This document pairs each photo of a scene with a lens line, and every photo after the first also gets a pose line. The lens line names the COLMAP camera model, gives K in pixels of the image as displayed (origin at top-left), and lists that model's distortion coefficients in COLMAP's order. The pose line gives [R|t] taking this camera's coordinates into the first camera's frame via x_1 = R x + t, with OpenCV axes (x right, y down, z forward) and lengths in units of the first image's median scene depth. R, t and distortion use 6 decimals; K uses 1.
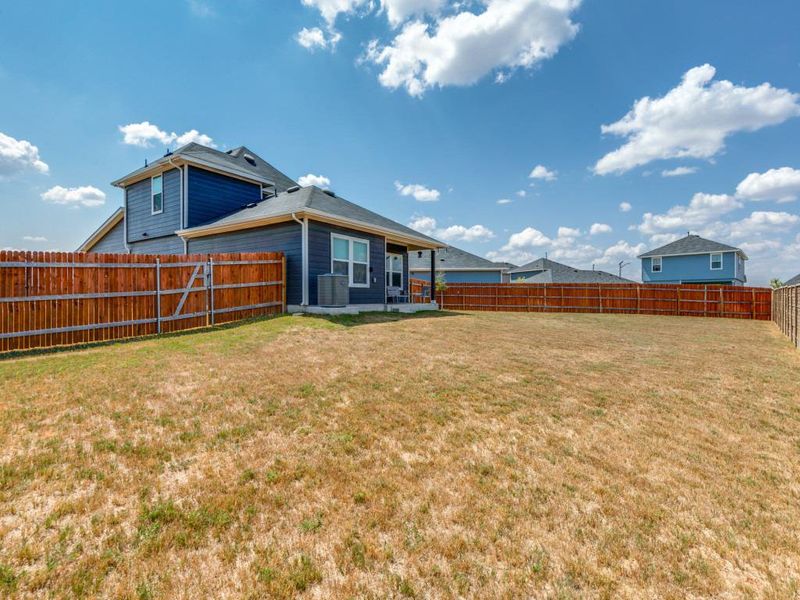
lens RADIAL K [[365.0, 0, 407.3], [0, 365.0, 299.2], [0, 0, 1]] dist [0.003525, 0.000130]
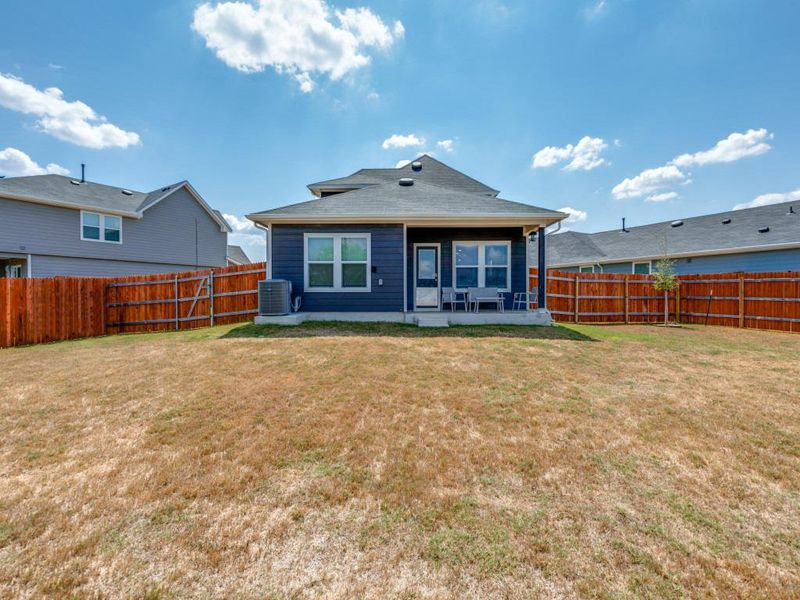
lens RADIAL K [[365.0, 0, 403.0], [0, 365.0, 300.4], [0, 0, 1]] dist [0.003525, 0.000130]
pose [[0.543868, 0.004795, -0.839157, 0.649878], [-0.002900, 0.999988, 0.003834, -0.017130], [0.839166, 0.000348, 0.543875, 0.662484]]
